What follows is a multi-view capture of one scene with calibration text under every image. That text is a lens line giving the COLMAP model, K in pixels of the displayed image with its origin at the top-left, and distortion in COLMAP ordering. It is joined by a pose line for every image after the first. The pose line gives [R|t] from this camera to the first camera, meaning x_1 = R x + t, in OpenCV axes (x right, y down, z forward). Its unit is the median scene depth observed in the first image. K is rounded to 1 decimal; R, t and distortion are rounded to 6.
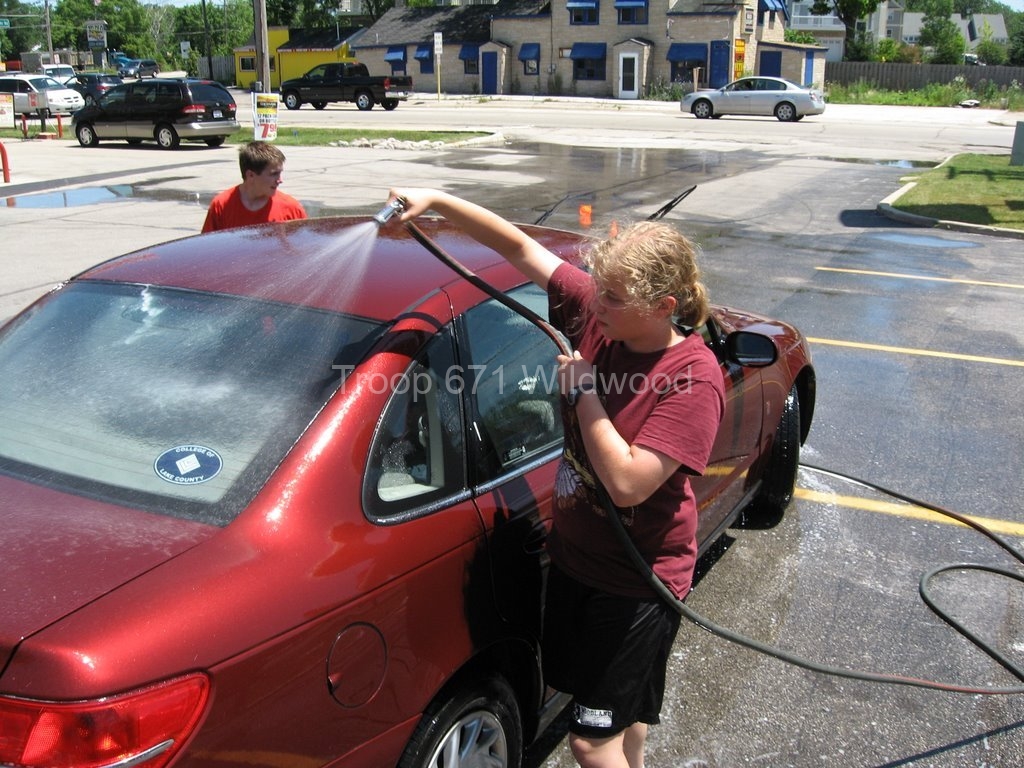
lens RADIAL K [[1059.3, 0, 484.1], [0, 1059.3, 366.1], [0, 0, 1]] dist [-0.115031, 0.000000]
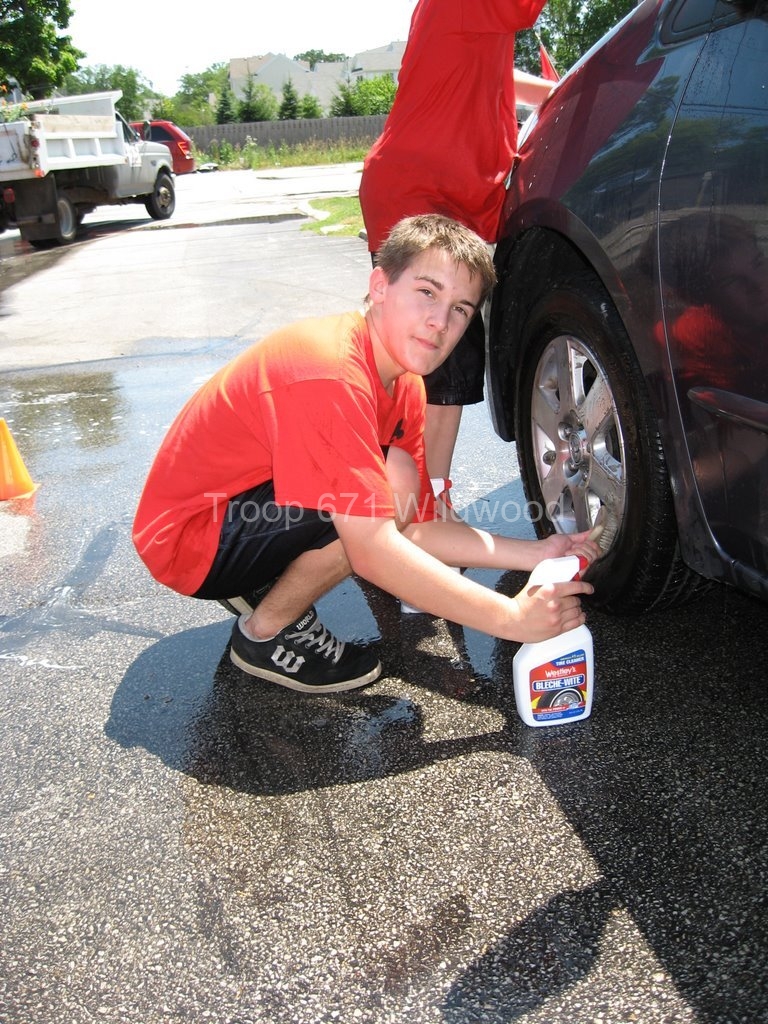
lens RADIAL K [[1054.5, 0, 389.6], [0, 1054.5, 513.3], [0, 0, 1]] dist [-0.114657, 0.000000]
pose [[0.784249, -0.253356, 0.566361, 0.012483], [0.231986, 0.966359, 0.111057, -0.028710], [-0.575445, 0.044291, 0.816640, 0.177165]]
